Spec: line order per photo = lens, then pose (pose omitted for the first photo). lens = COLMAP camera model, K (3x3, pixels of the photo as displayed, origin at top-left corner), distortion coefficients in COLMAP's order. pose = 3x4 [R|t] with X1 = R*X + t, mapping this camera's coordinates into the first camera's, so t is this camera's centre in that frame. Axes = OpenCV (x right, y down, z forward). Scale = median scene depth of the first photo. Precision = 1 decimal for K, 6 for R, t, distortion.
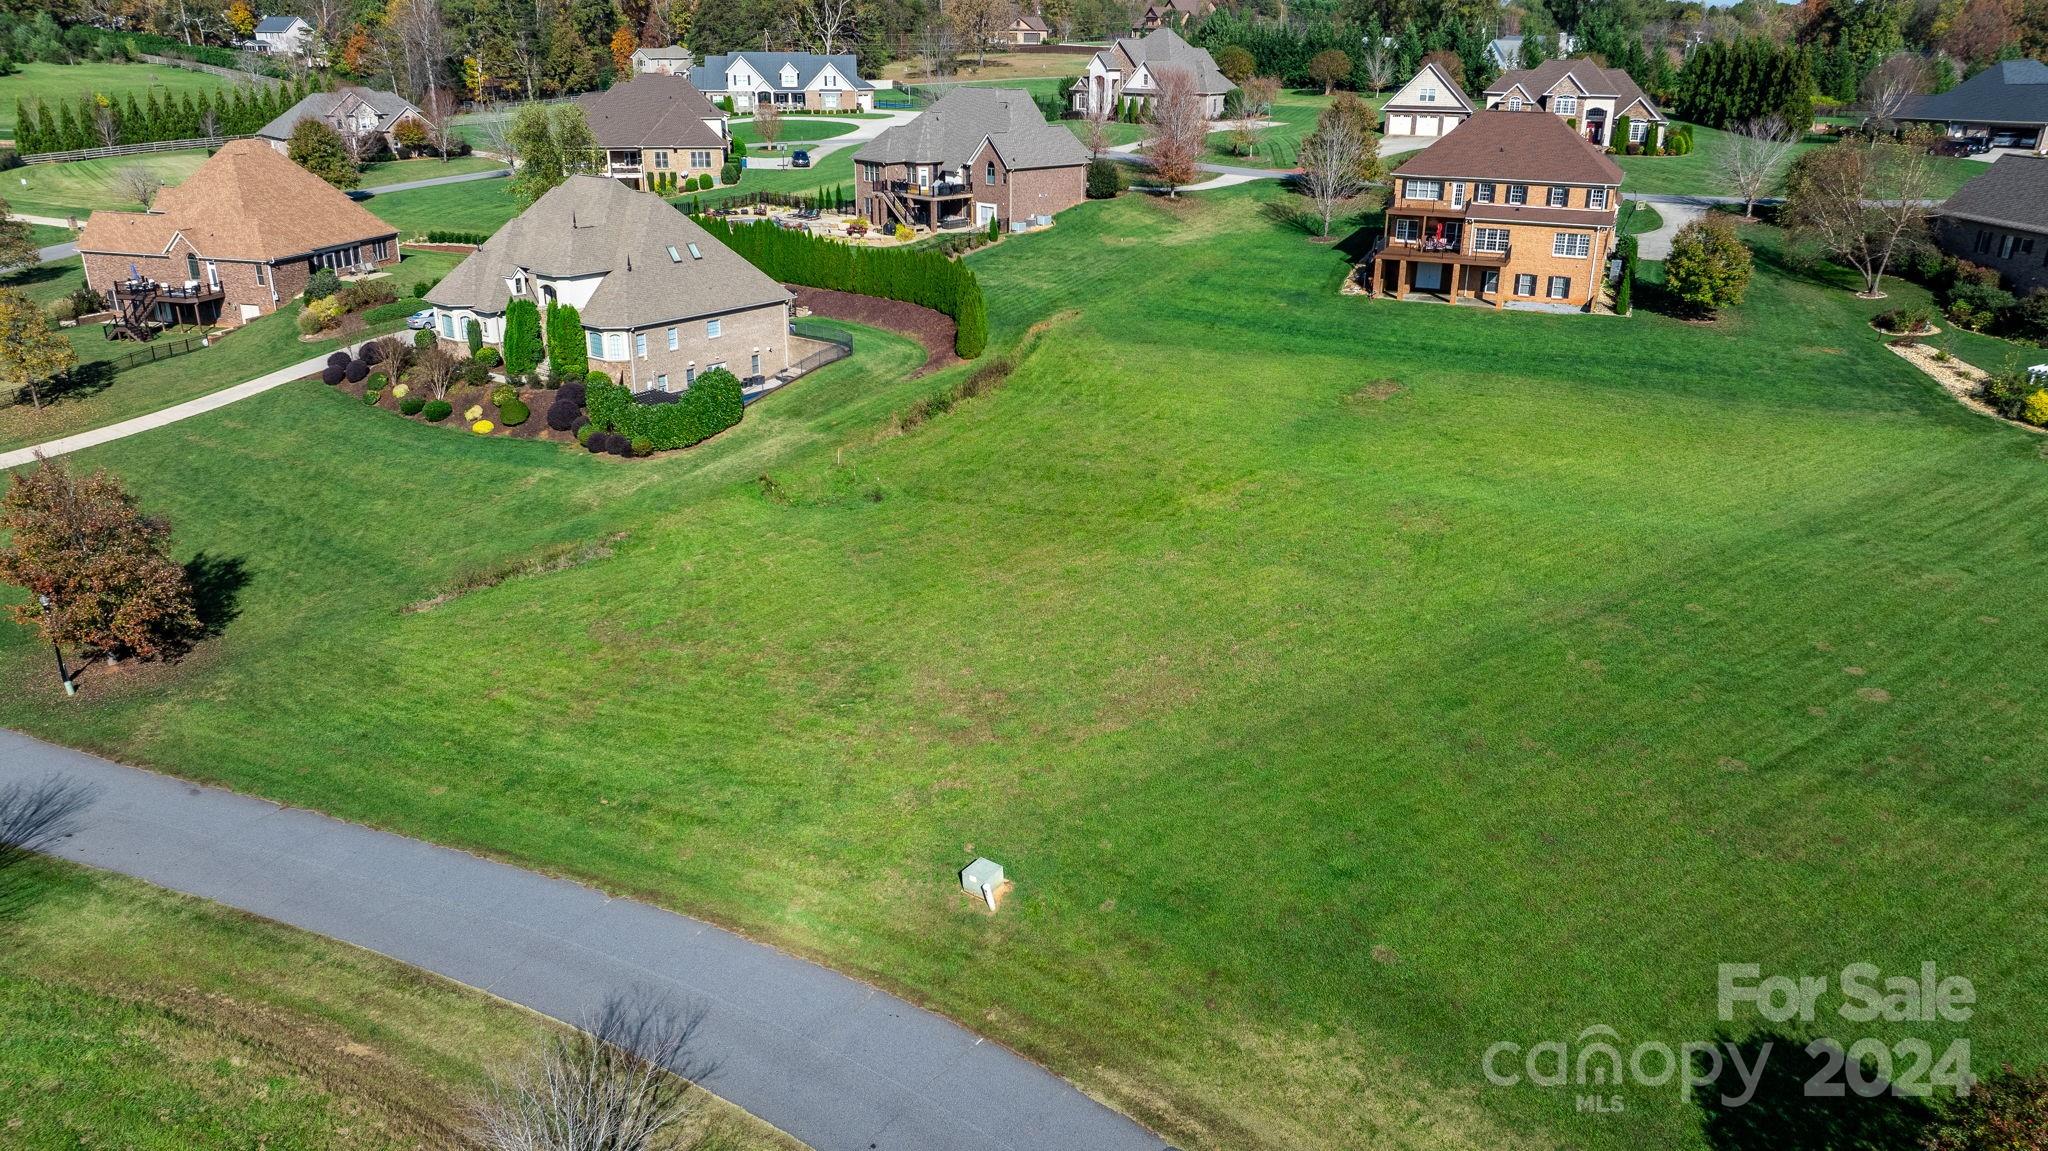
lens RADIAL K [[1443.1, 0, 1024.0], [0, 1443.1, 575.5], [0, 0, 1]] dist [-0.025951, 0.023084]
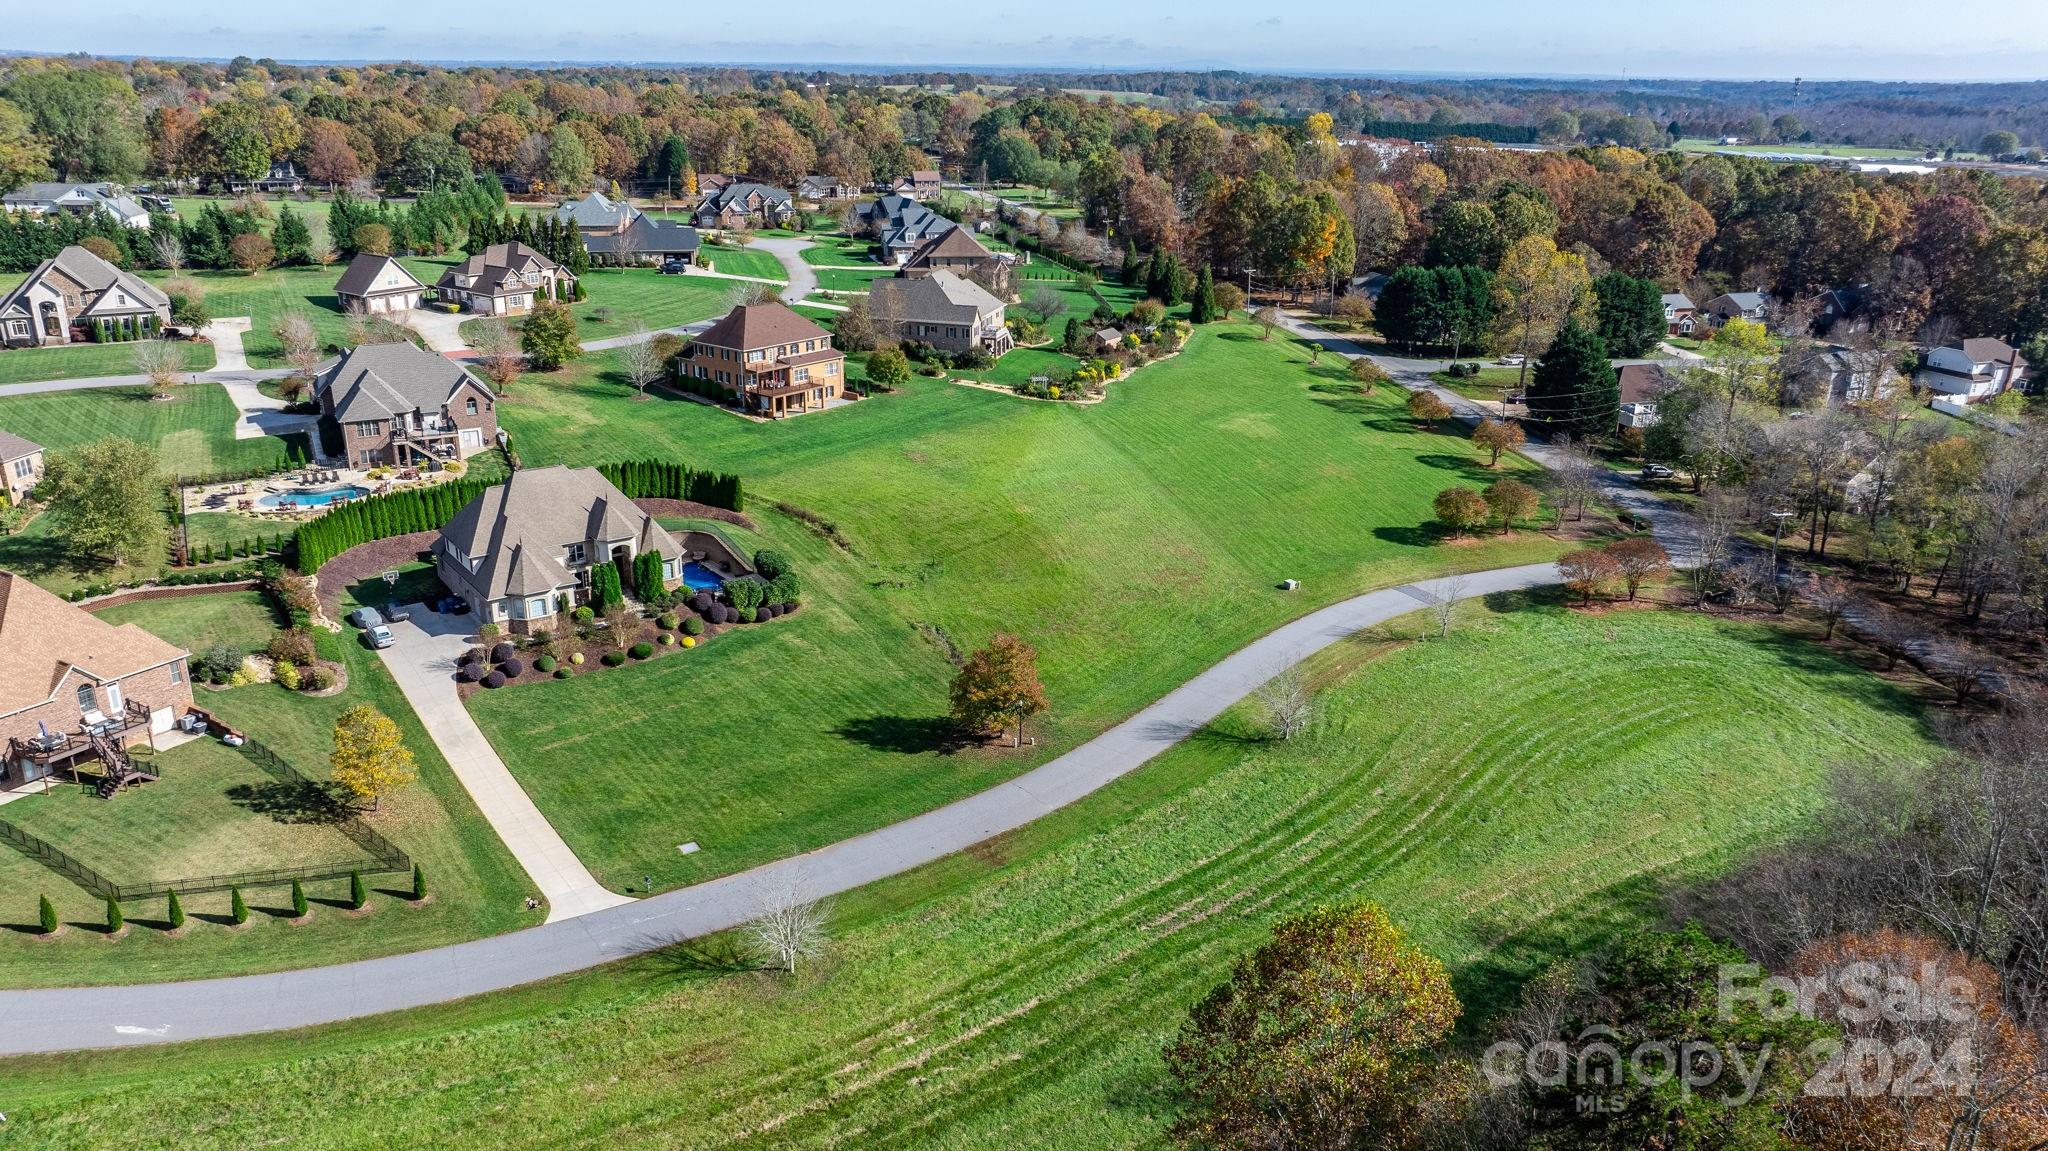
lens RADIAL K [[1443.1, 0, 1024.0], [0, 1443.1, 575.5], [0, 0, 1]] dist [-0.025951, 0.023084]
pose [[0.266456, -0.329326, 0.905840, -1.343659], [0.331490, 0.913797, 0.234710, -0.334773], [-0.905050, 0.237737, 0.352655, 0.150115]]
